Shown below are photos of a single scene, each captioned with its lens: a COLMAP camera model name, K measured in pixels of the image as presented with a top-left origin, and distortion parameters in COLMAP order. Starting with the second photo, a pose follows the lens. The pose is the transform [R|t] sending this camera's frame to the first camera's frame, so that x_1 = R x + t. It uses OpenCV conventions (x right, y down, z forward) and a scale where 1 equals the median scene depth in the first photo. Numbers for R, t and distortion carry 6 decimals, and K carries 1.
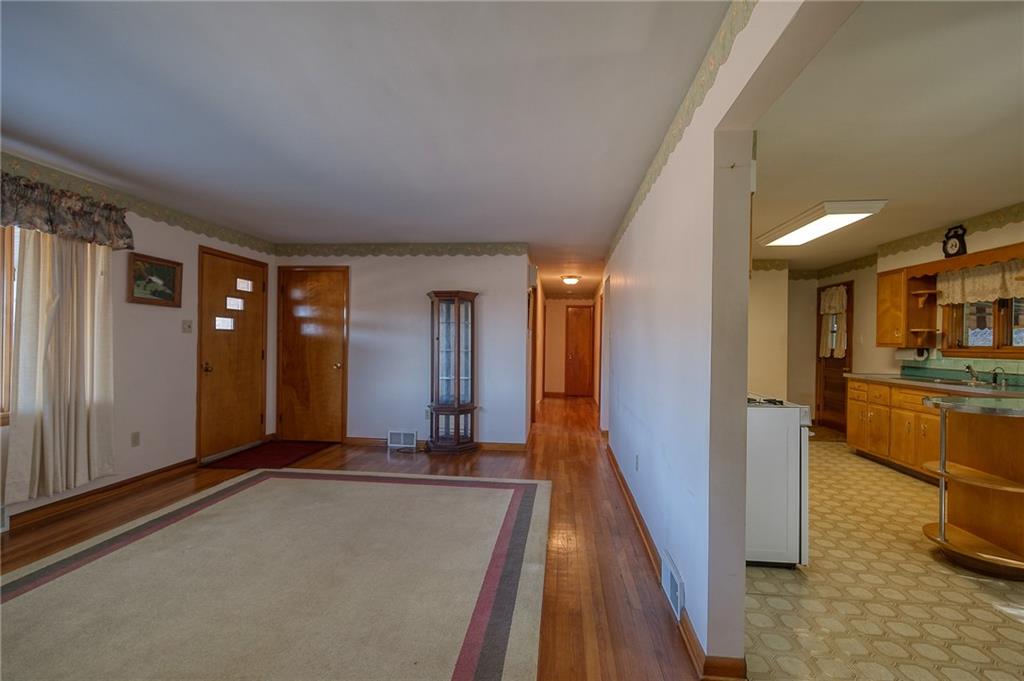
lens RADIAL K [[465.0, 0, 512.0], [0, 465.0, 340.5], [0, 0, 1]] dist [-0.004188, -0.000758]
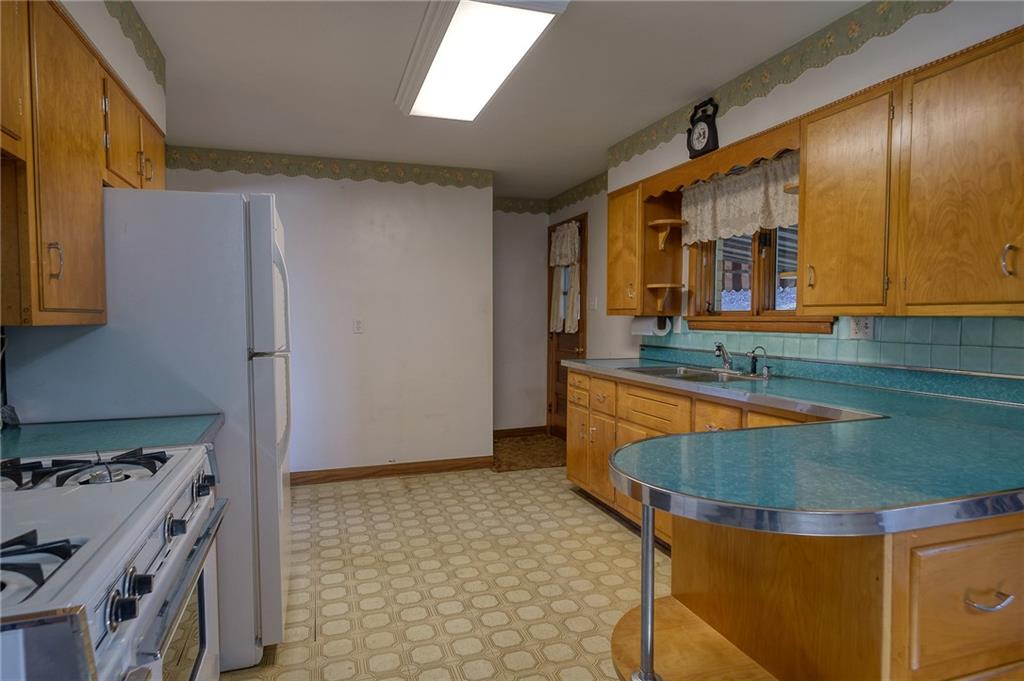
lens RADIAL K [[586.1, 0, 512.0], [0, 586.1, 340.5], [0, 0, 1]] dist [0.000890, 0.000751]
pose [[0.910436, -0.030554, 0.412520, 0.401019], [0.011437, 0.998746, 0.048733, 0.009373], [-0.413491, -0.039650, 0.909644, 0.394665]]
